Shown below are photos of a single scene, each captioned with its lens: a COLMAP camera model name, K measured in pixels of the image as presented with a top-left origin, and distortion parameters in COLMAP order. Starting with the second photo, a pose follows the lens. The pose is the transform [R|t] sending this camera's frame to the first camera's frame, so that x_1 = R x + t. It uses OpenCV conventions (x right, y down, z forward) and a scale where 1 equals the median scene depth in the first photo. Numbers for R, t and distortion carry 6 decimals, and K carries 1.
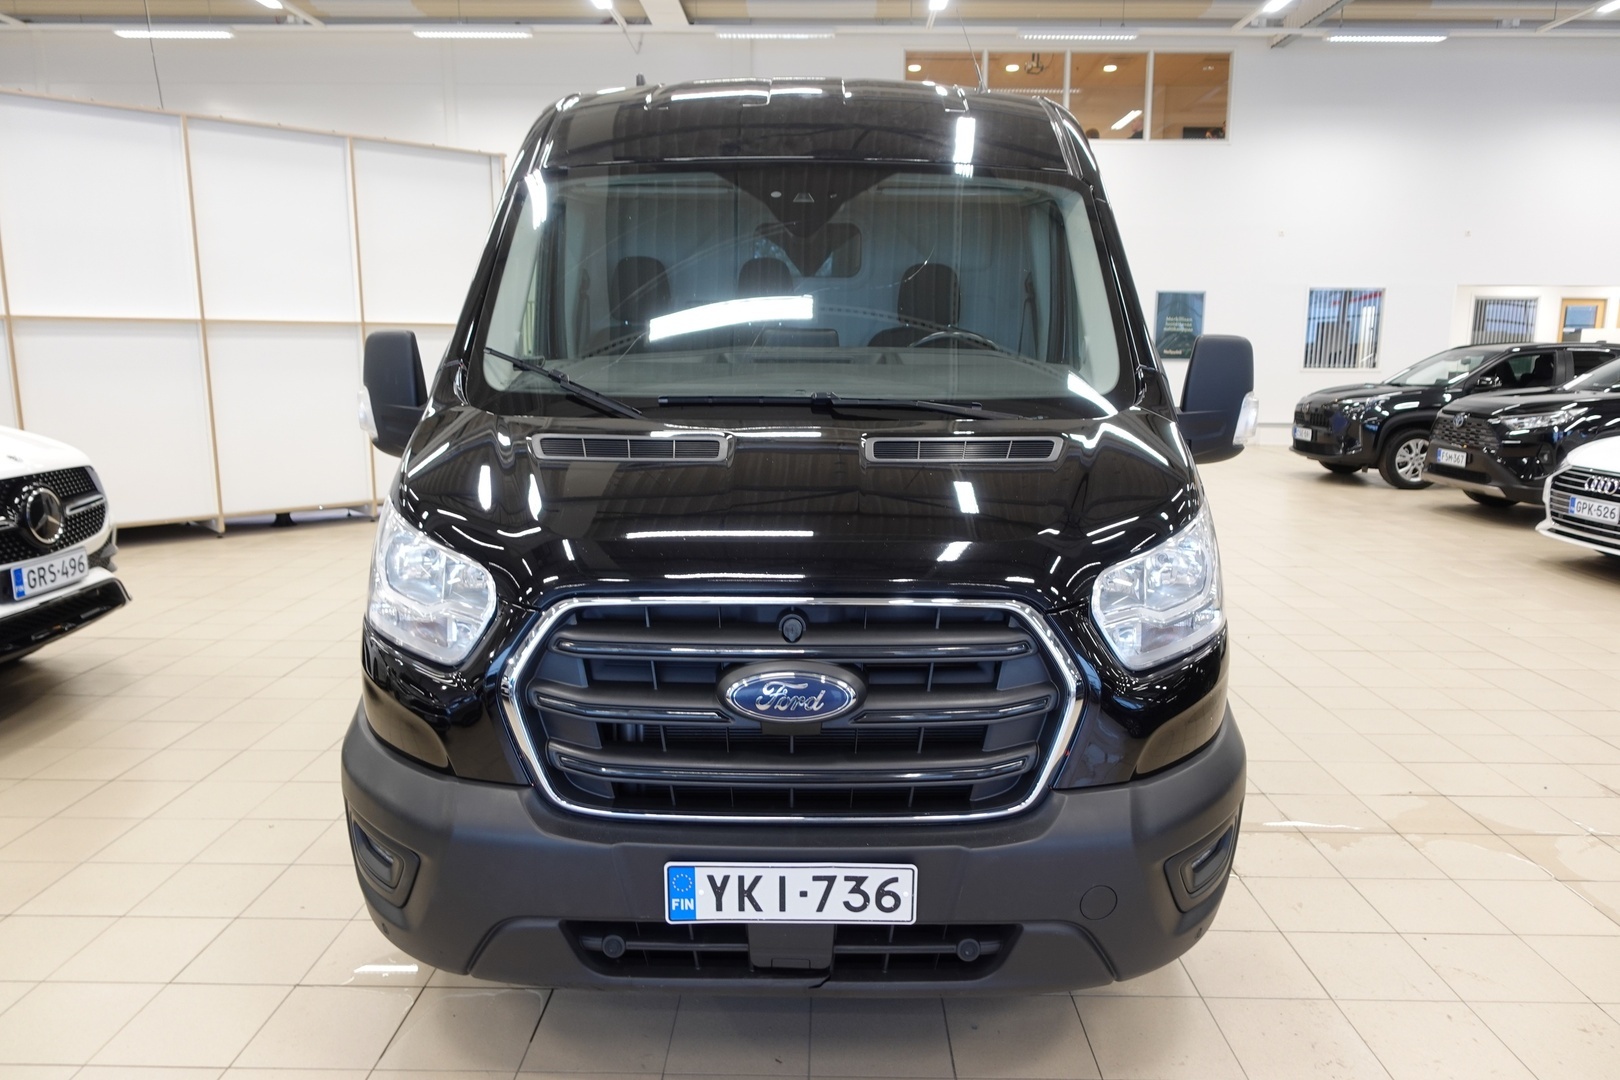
lens RADIAL K [[1114.3, 0, 810.0], [0, 1114.3, 540.0], [0, 0, 1]] dist [-0.016889, 0.003947]
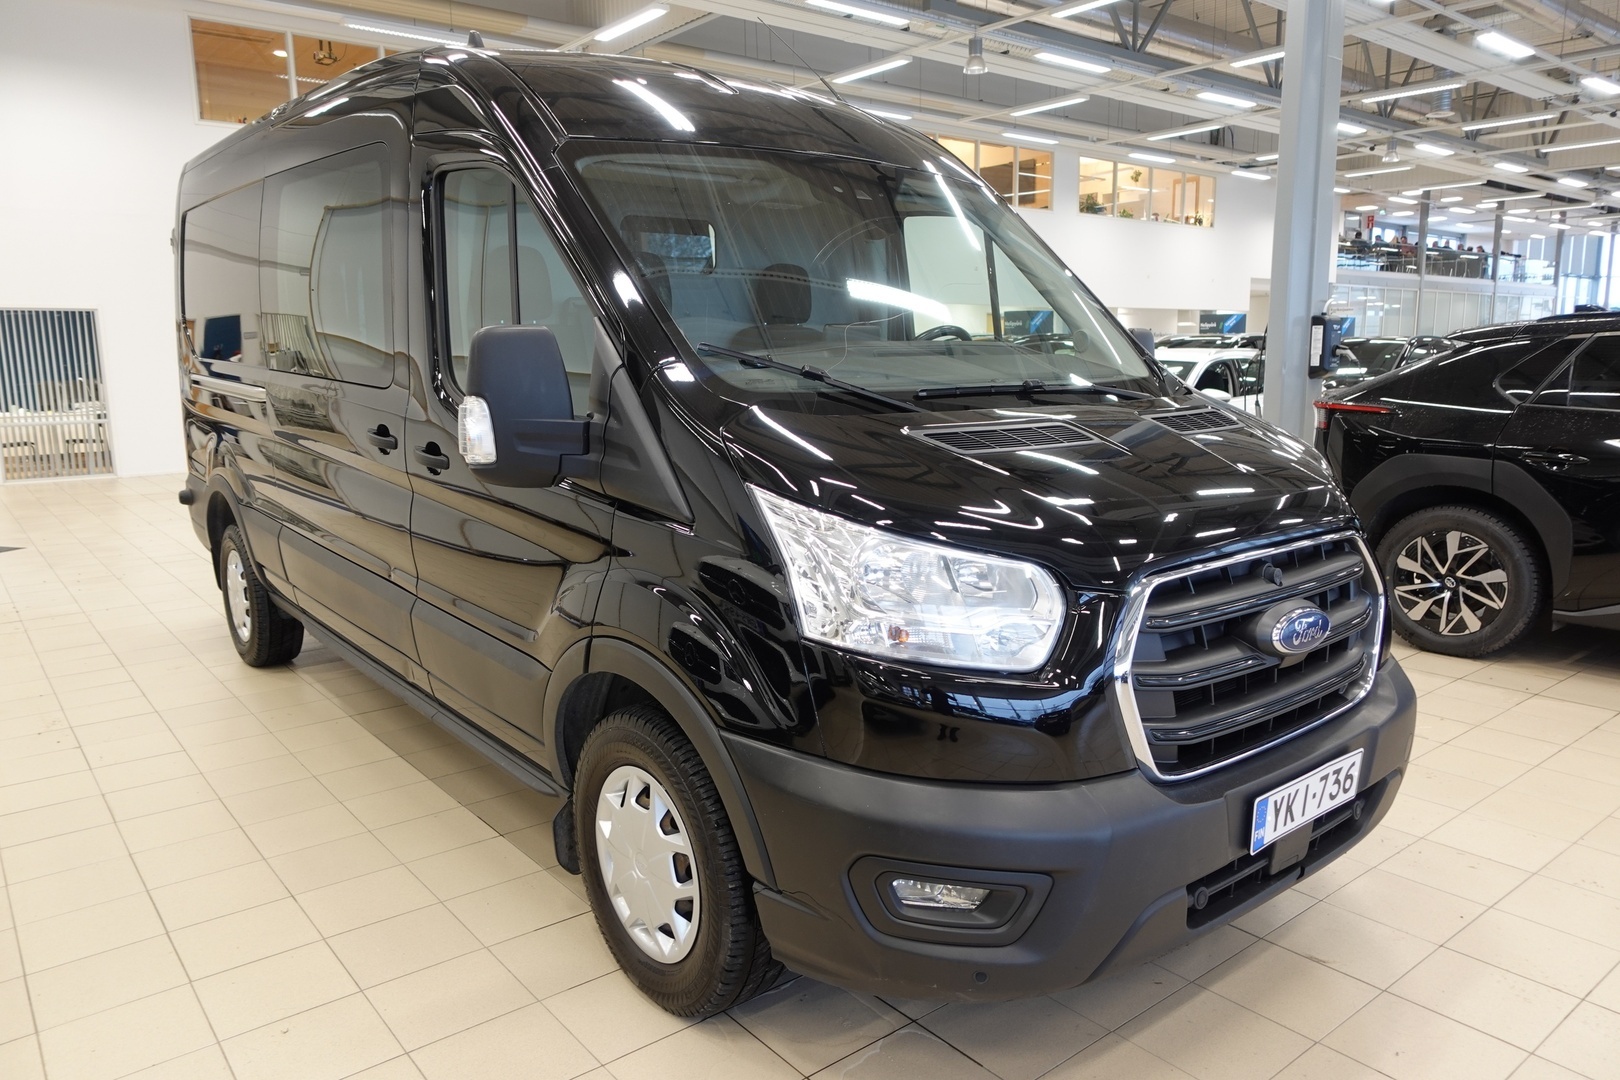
lens RADIAL K [[1114.3, 0, 810.0], [0, 1114.3, 540.0], [0, 0, 1]] dist [-0.016889, 0.003947]
pose [[0.768819, -0.112278, 0.629532, -1.105145], [0.117517, 0.992506, 0.033497, -0.052403], [-0.628576, 0.048228, 0.776252, 0.400228]]
